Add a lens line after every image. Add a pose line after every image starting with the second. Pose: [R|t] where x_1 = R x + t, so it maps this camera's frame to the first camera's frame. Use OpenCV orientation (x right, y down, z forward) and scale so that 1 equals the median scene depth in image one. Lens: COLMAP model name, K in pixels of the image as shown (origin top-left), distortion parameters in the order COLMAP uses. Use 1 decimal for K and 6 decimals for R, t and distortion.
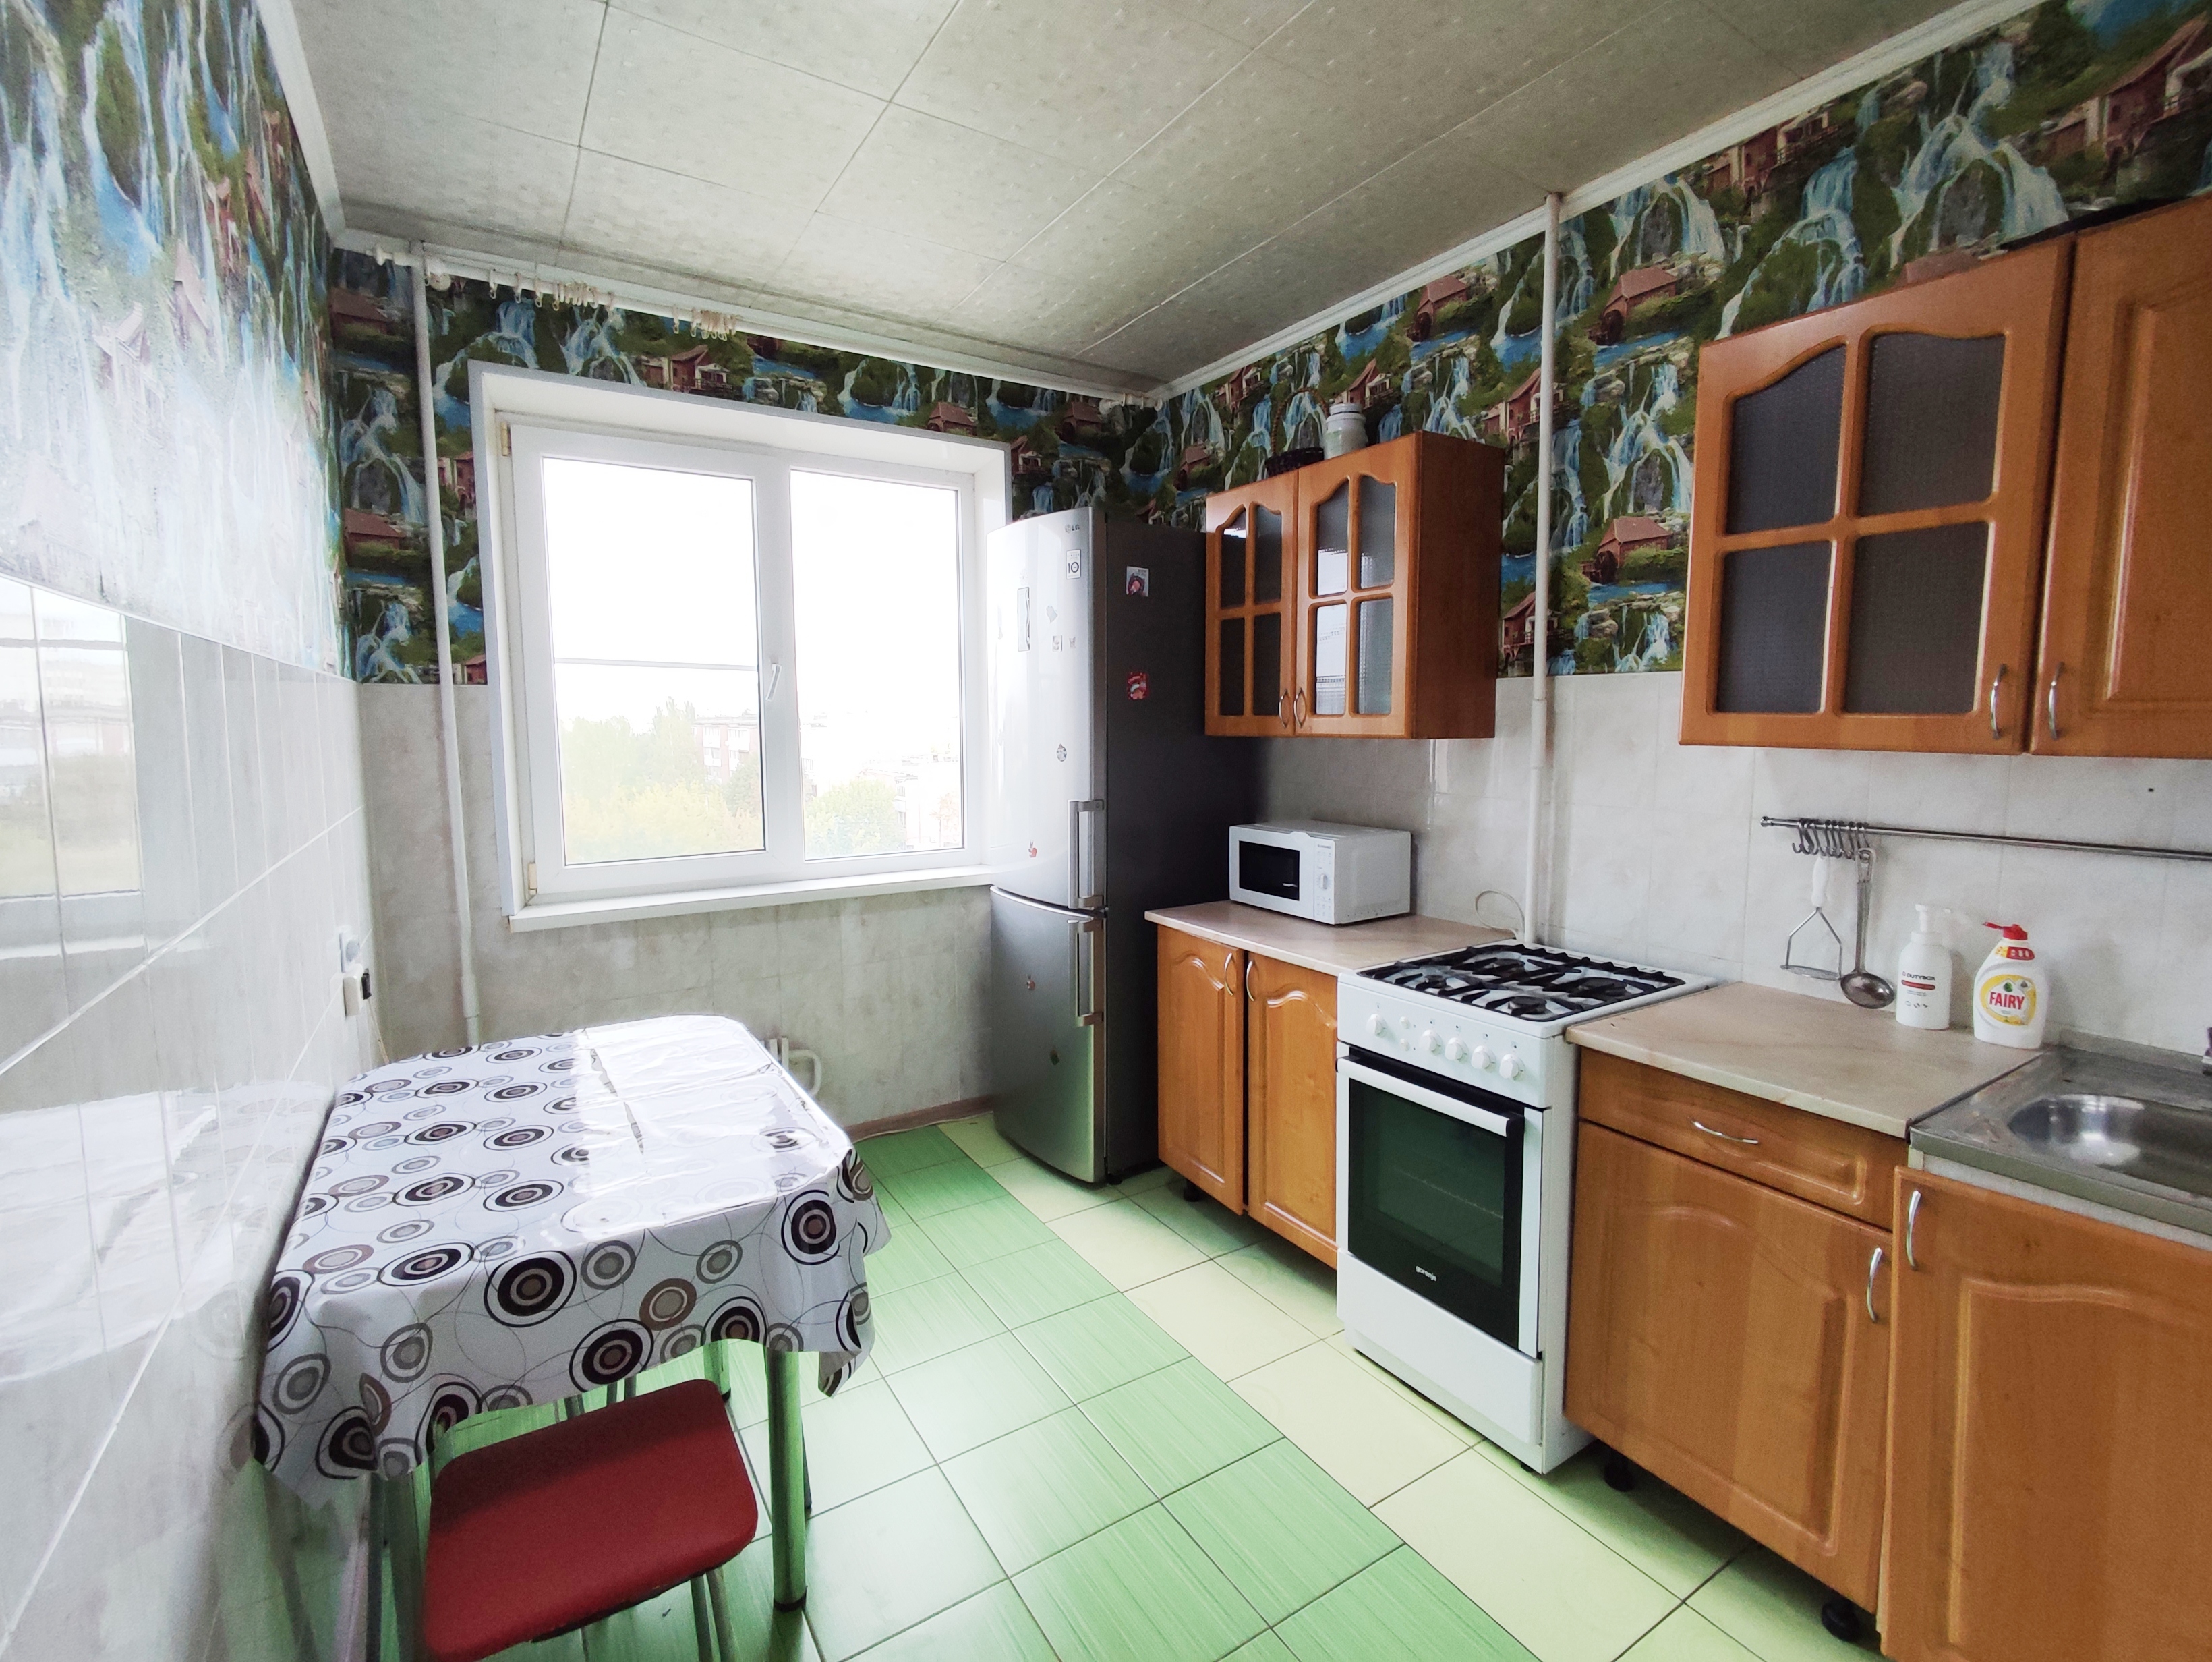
lens RADIAL K [[1000.8, 0, 1113.2], [0, 1000.8, 784.9], [0, 0, 1]] dist [-0.009715, -0.000152]
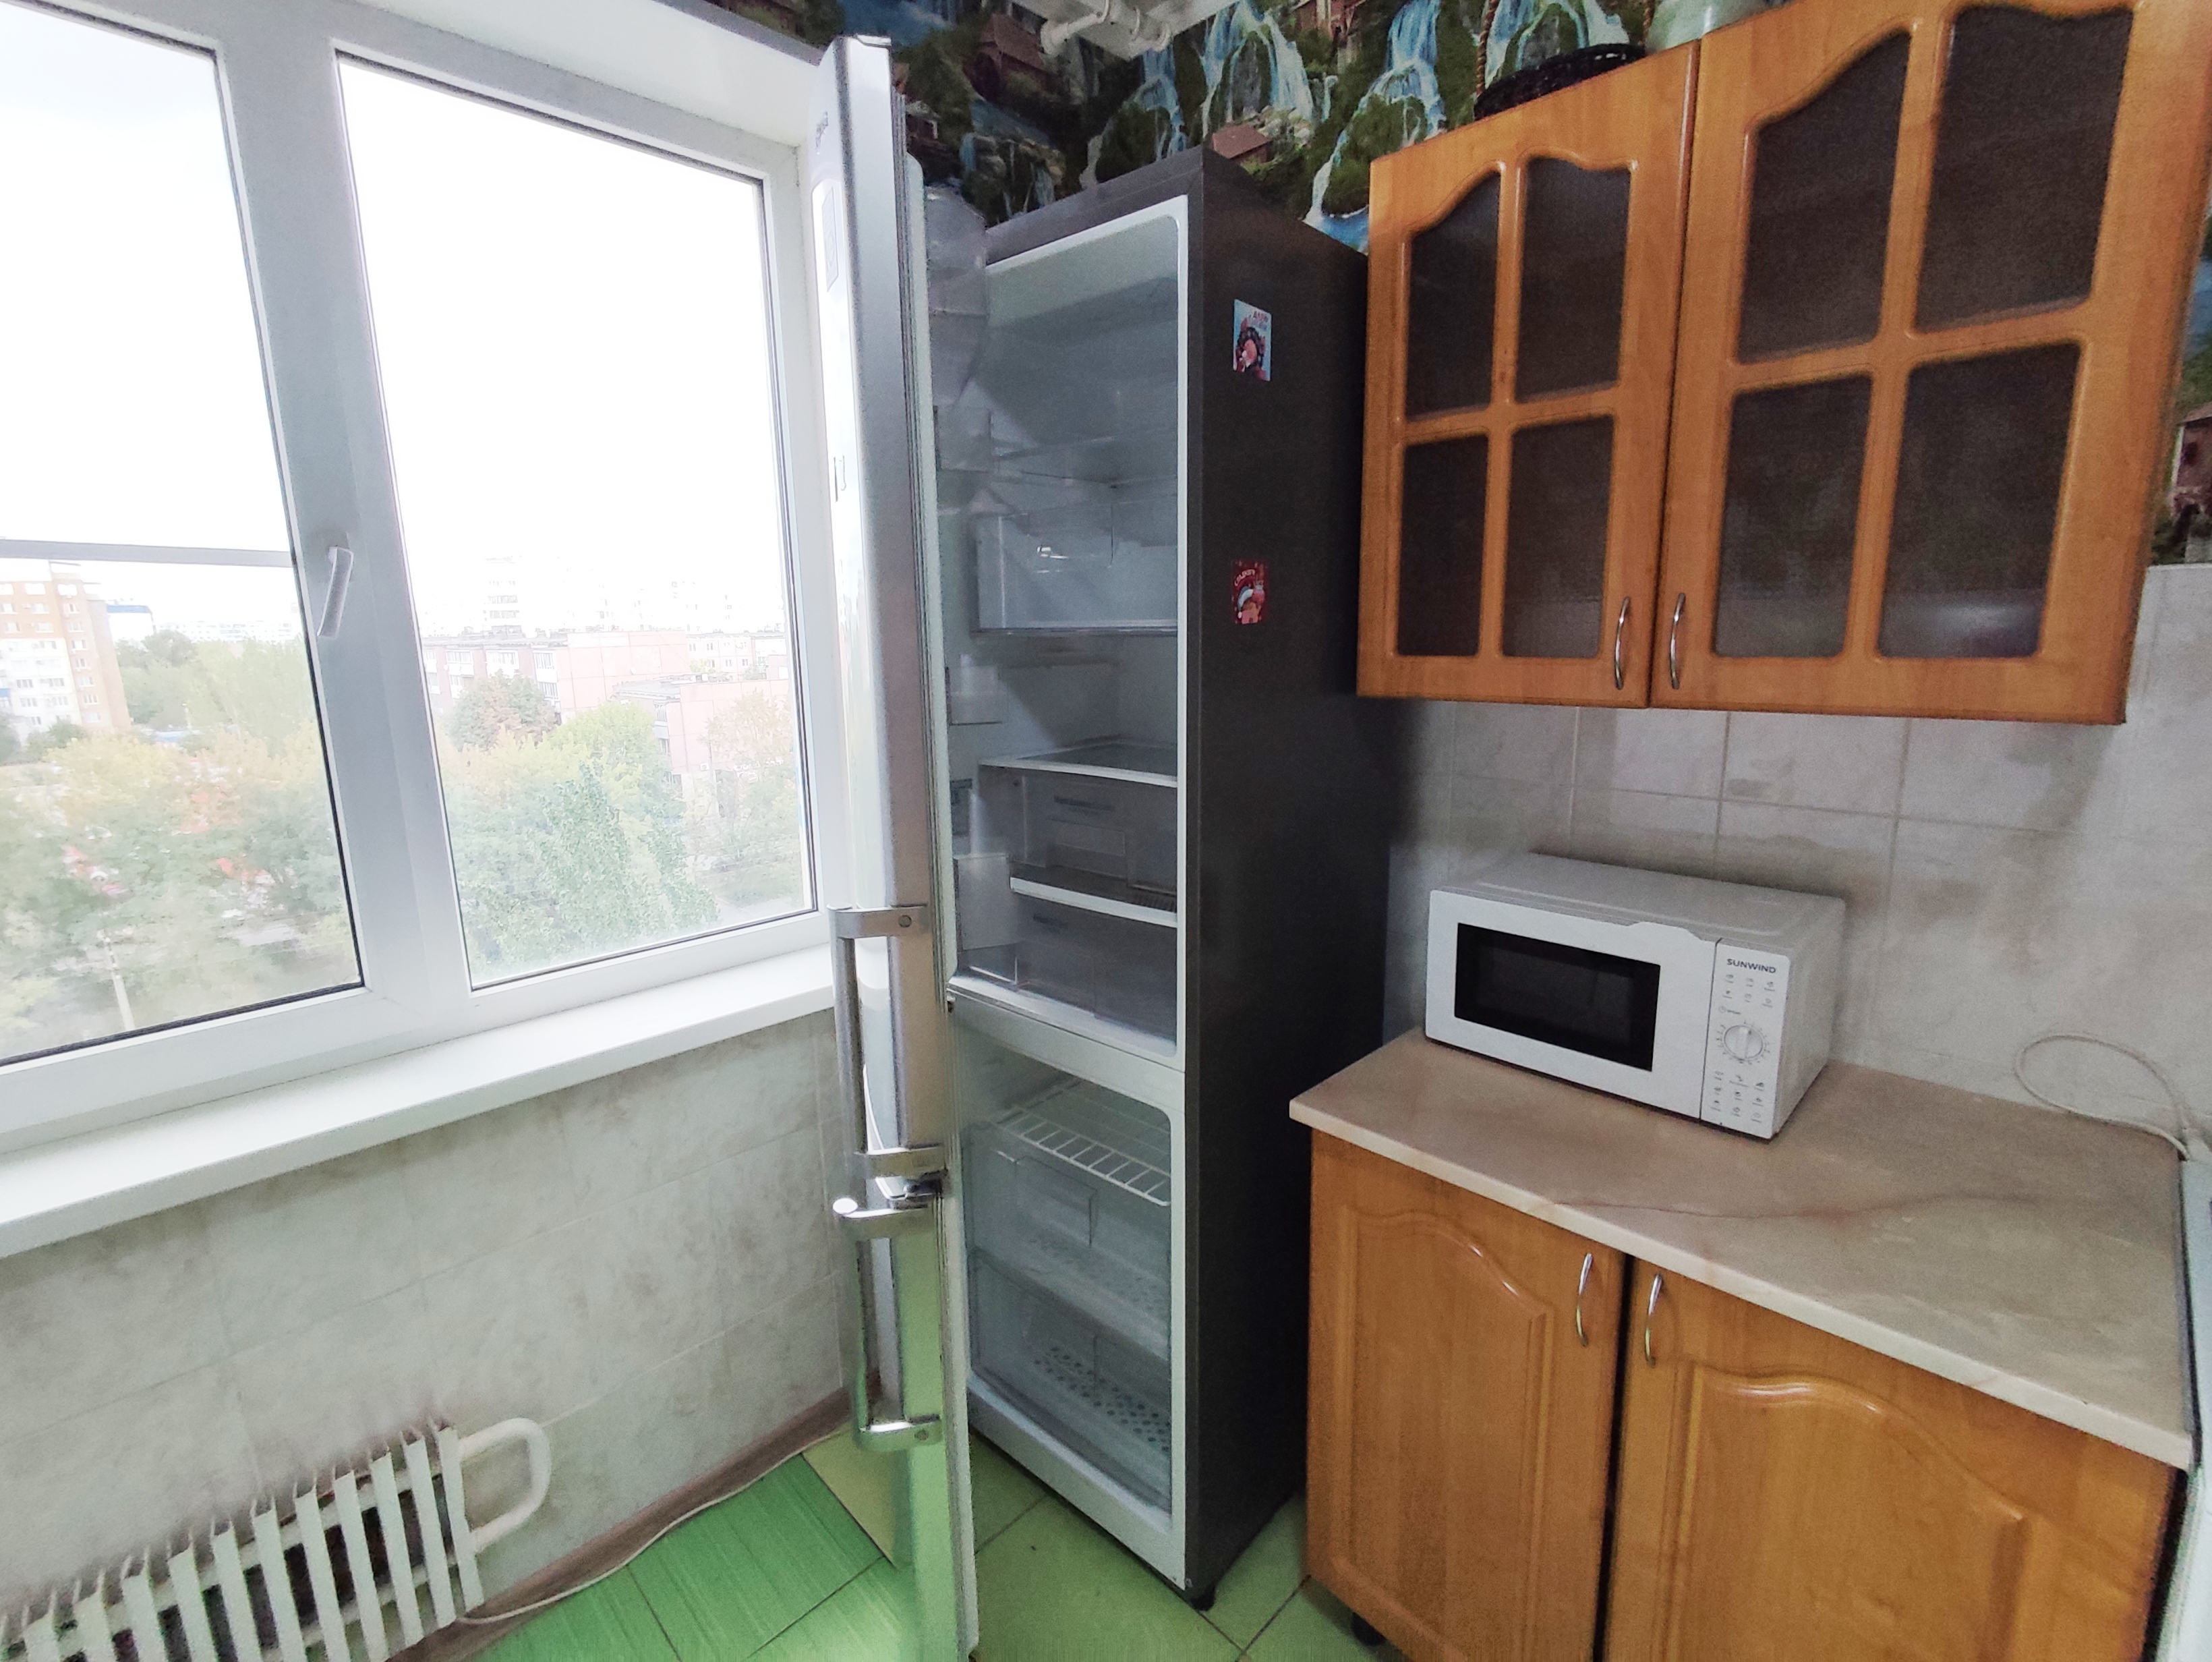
lens RADIAL K [[1000.8, 0, 1113.2], [0, 1000.8, 784.9], [0, 0, 1]] dist [-0.009715, -0.000152]
pose [[0.976276, -0.053256, 0.209881, -0.117221], [0.033810, 0.994886, 0.095177, -0.053175], [-0.213876, -0.085823, 0.973083, 0.523747]]
